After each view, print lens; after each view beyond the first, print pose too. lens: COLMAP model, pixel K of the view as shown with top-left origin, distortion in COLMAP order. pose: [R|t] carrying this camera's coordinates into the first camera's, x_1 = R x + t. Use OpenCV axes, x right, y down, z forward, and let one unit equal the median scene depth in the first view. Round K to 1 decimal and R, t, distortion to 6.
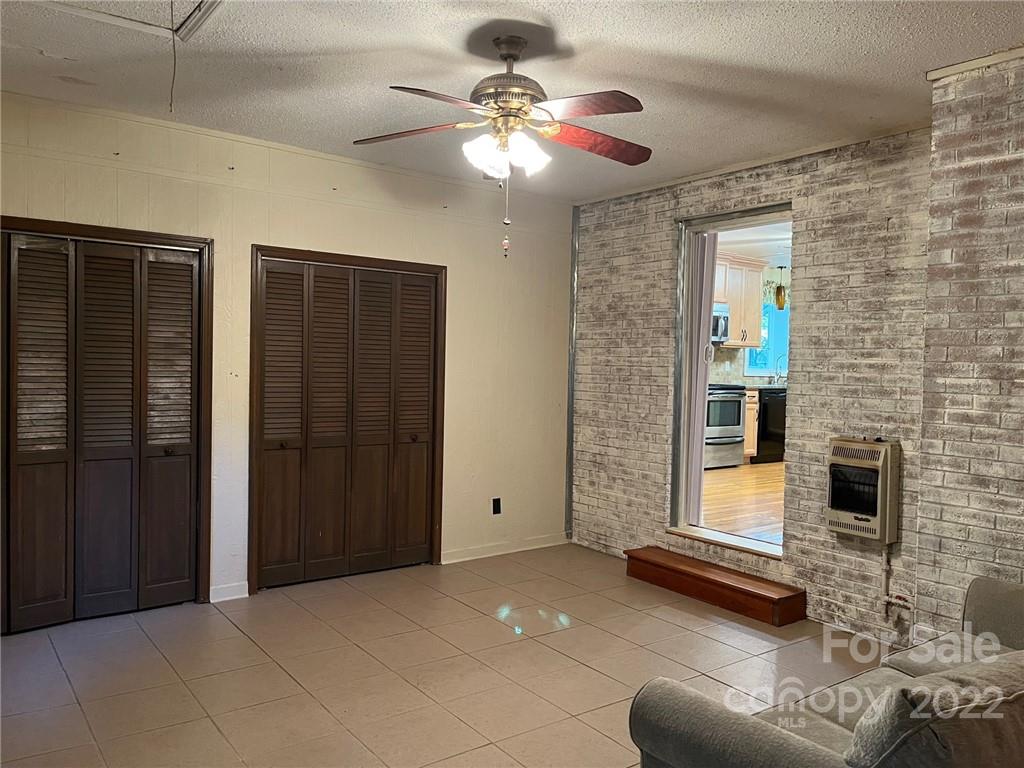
lens RADIAL K [[765.4, 0, 514.6], [0, 765.4, 387.3], [0, 0, 1]] dist [0.071377, -0.094030]
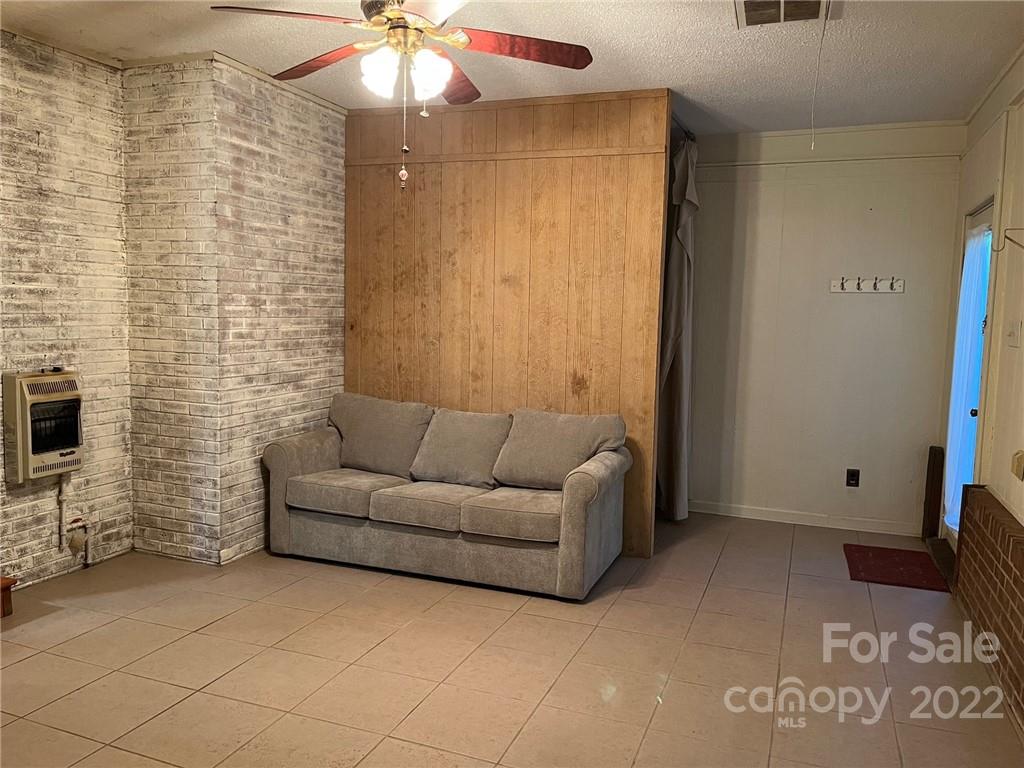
lens RADIAL K [[765.4, 0, 514.6], [0, 765.4, 387.3], [0, 0, 1]] dist [0.071377, -0.094030]
pose [[-0.529175, -0.123545, 0.839470, -0.640360], [-0.008220, 0.990043, 0.140523, -0.050276], [-0.848473, 0.067461, -0.524922, 1.028495]]
